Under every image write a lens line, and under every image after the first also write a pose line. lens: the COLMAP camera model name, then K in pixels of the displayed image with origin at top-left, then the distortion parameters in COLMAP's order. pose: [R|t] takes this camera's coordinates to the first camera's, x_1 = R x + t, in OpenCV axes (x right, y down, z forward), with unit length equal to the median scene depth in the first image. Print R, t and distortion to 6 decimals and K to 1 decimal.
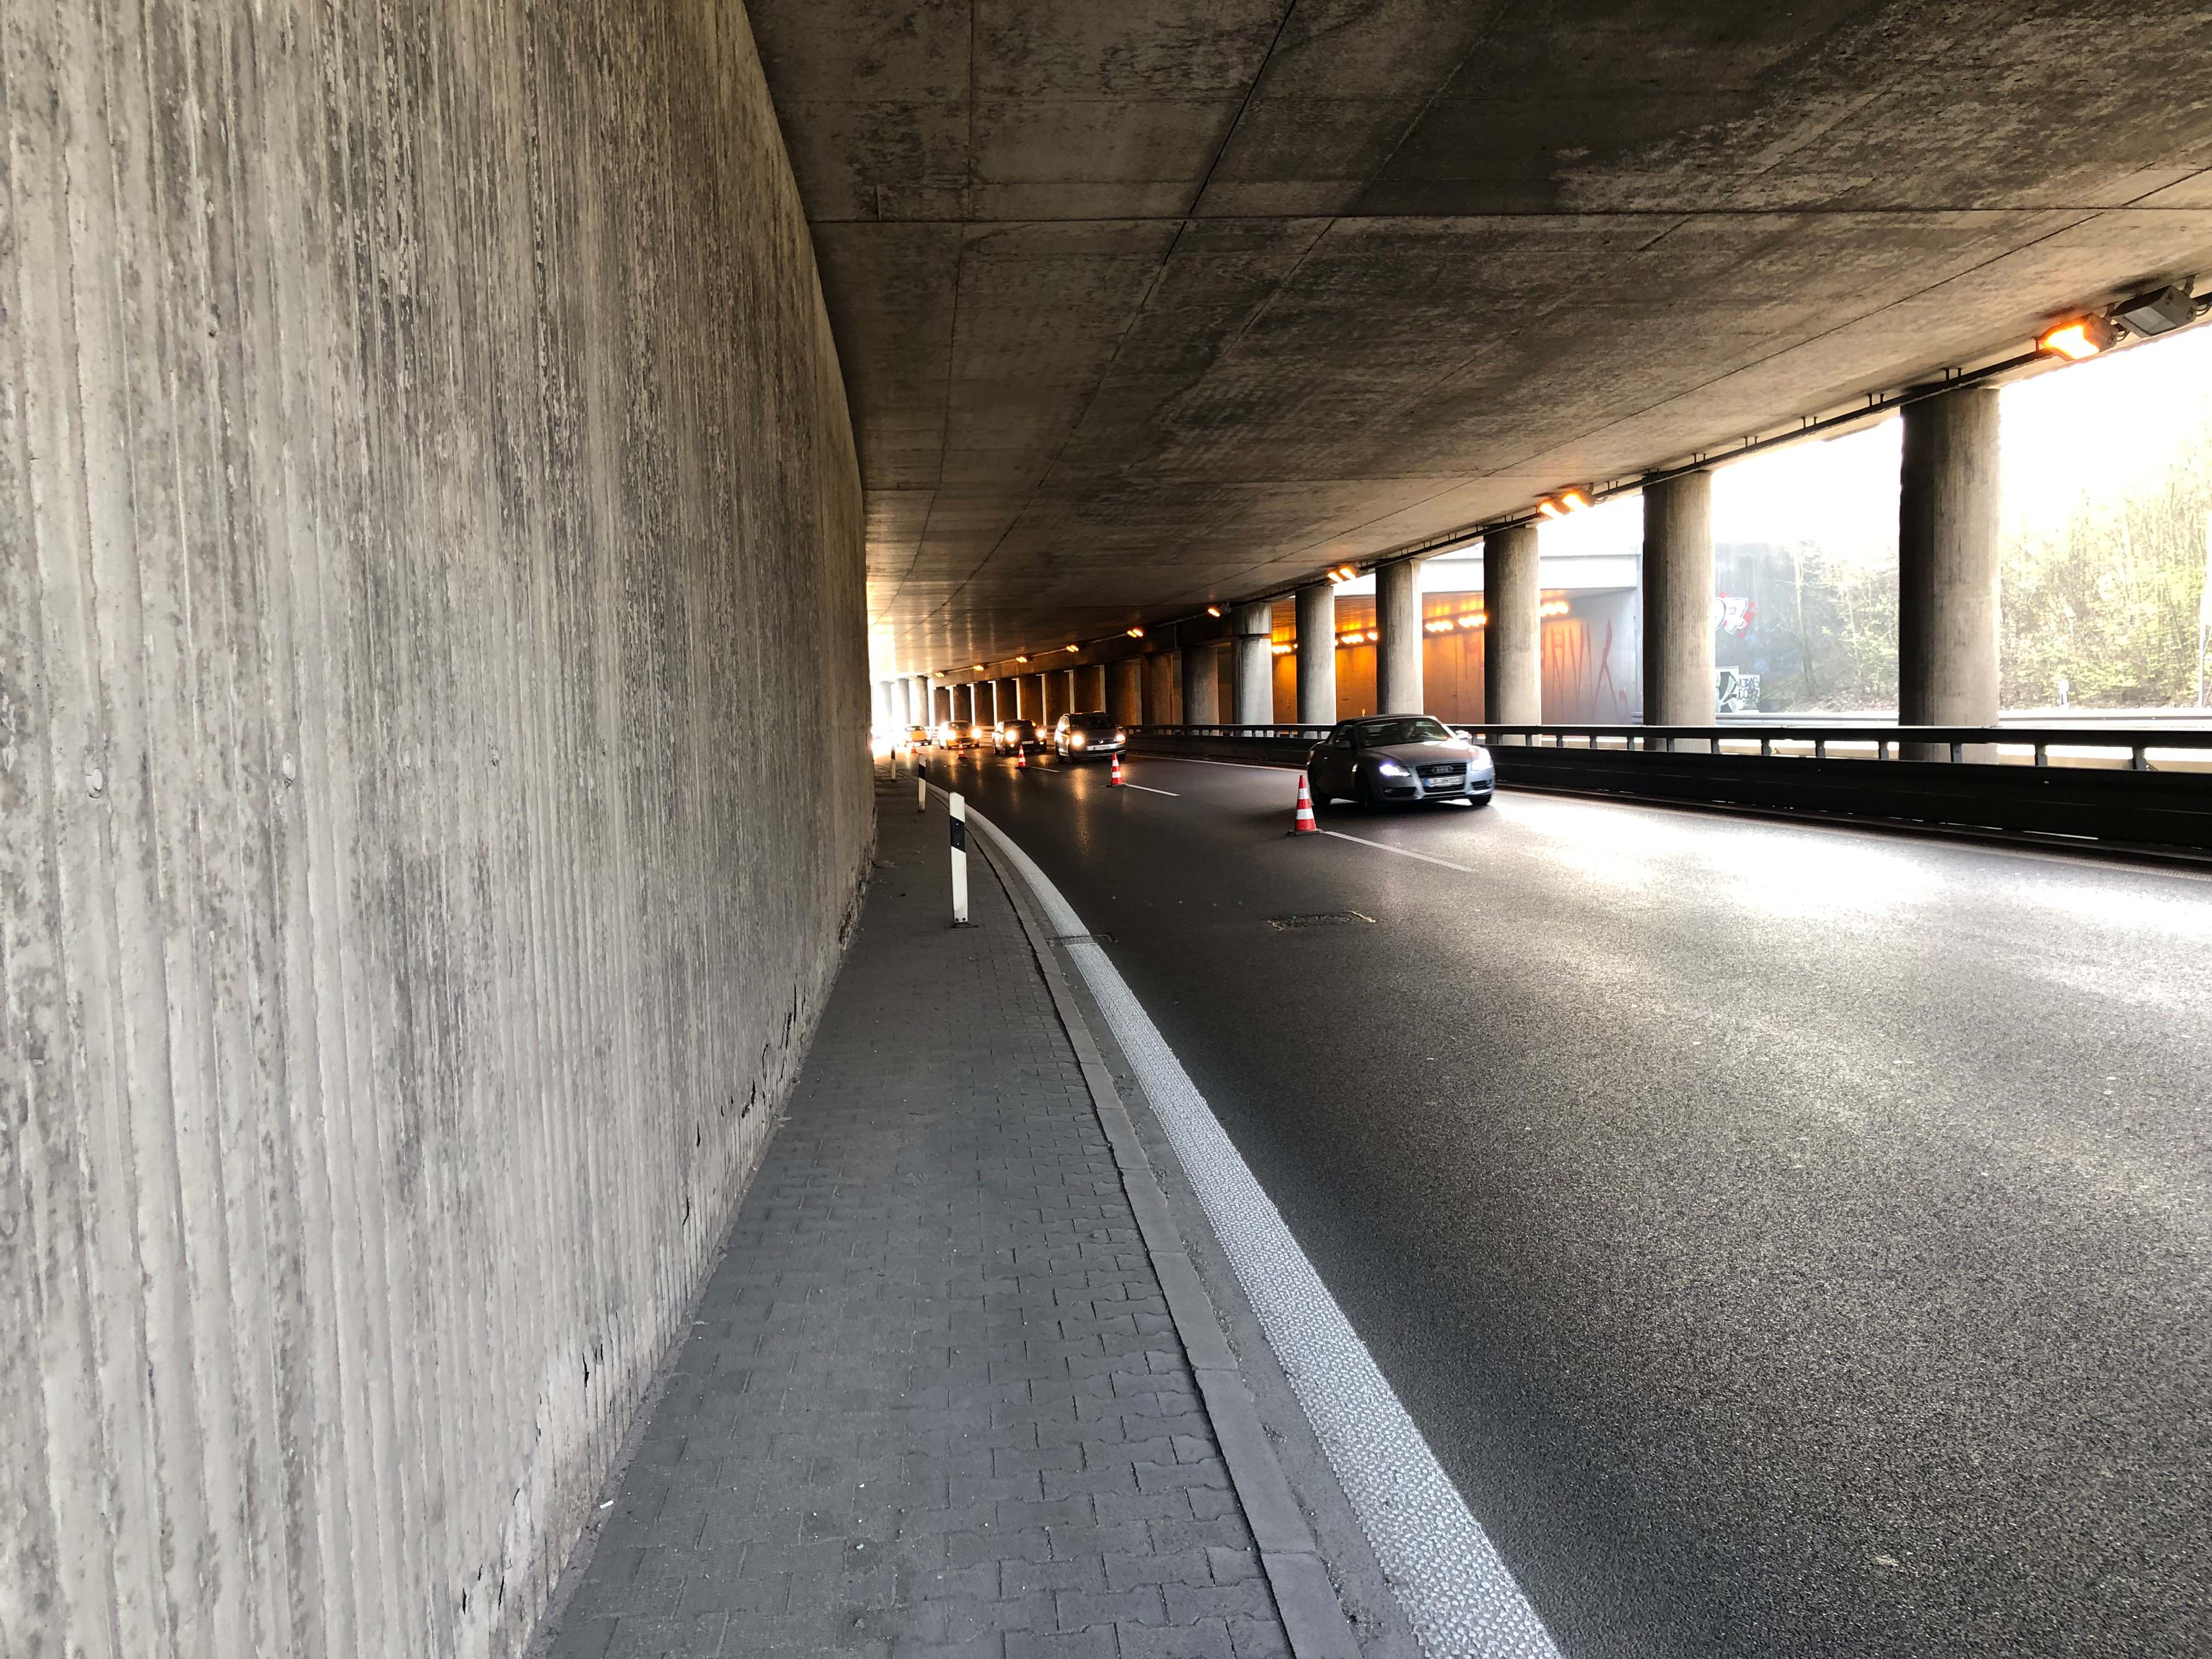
lens RADIAL K [[1781.0, 0, 1106.0], [0, 1781.0, 829.5], [0, 0, 1]] dist [0.001529, 0.001634]
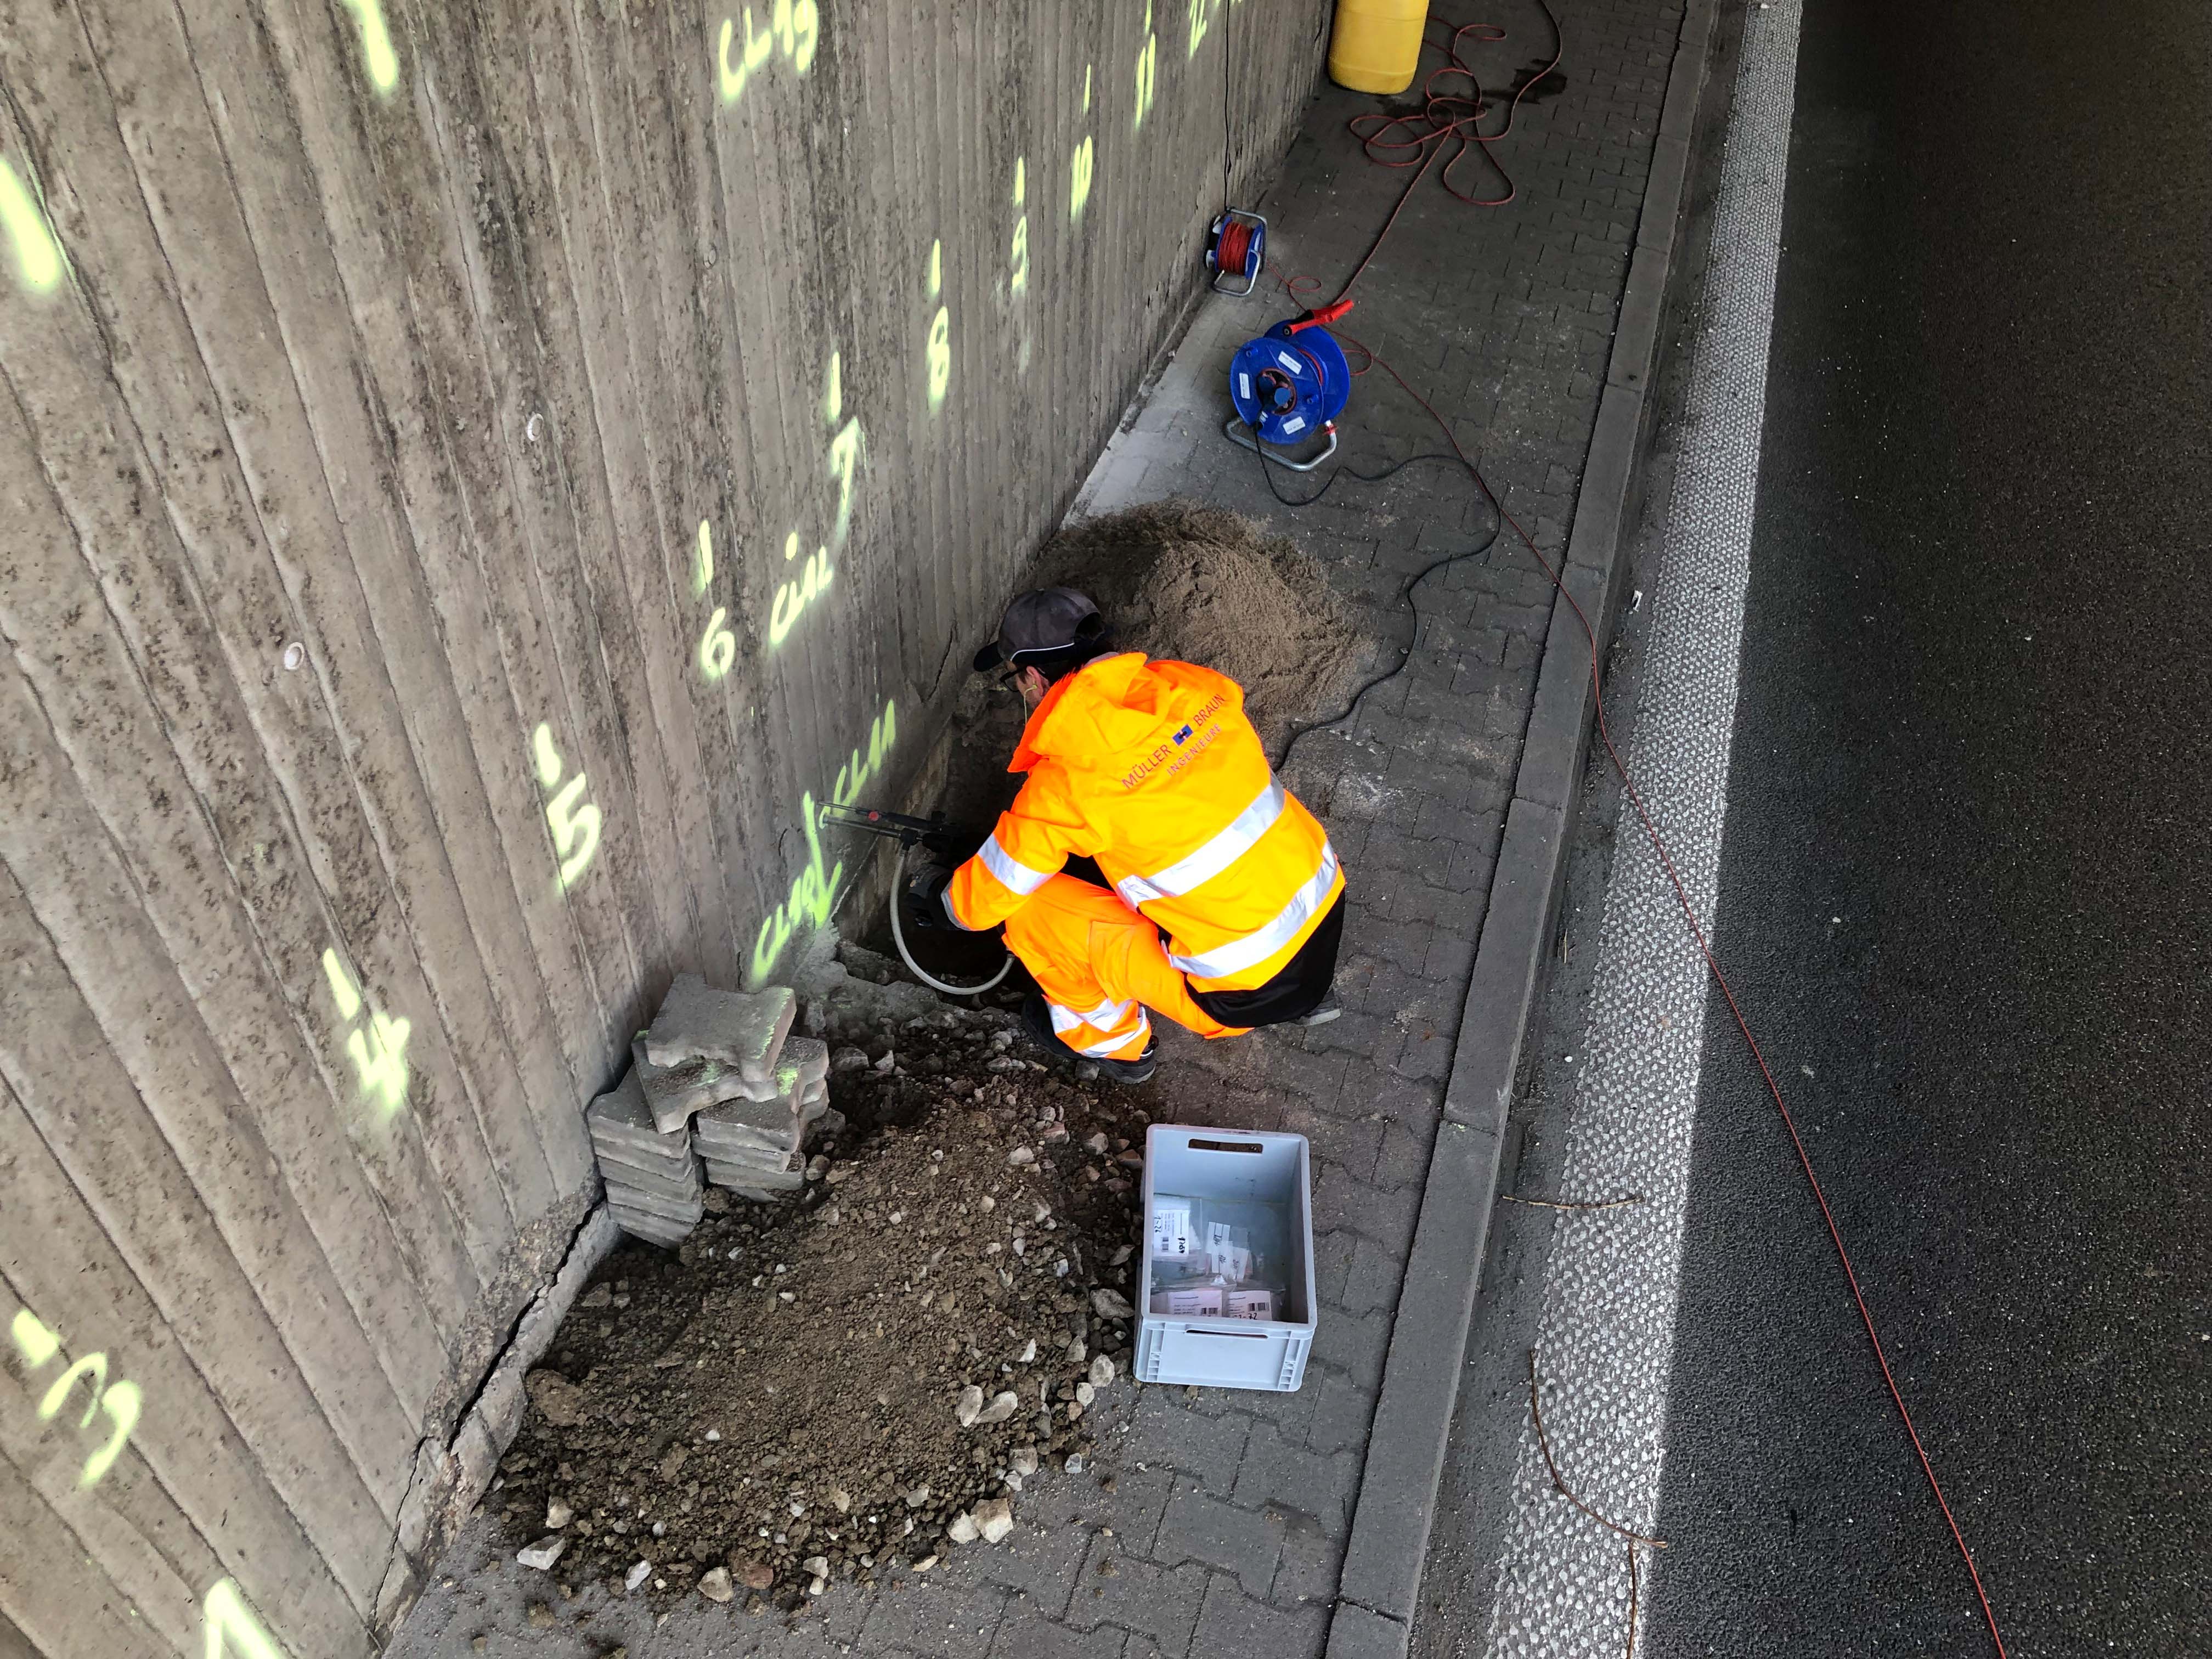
lens RADIAL K [[1781.0, 0, 1106.0], [0, 1781.0, 829.5], [0, 0, 1]] dist [0.001529, 0.001634]
pose [[0.921066, 0.320640, -0.220971, 0.216806], [-0.094817, 0.735041, 0.671360, -0.464246], [0.377687, -0.597415, 0.707423, -0.761975]]
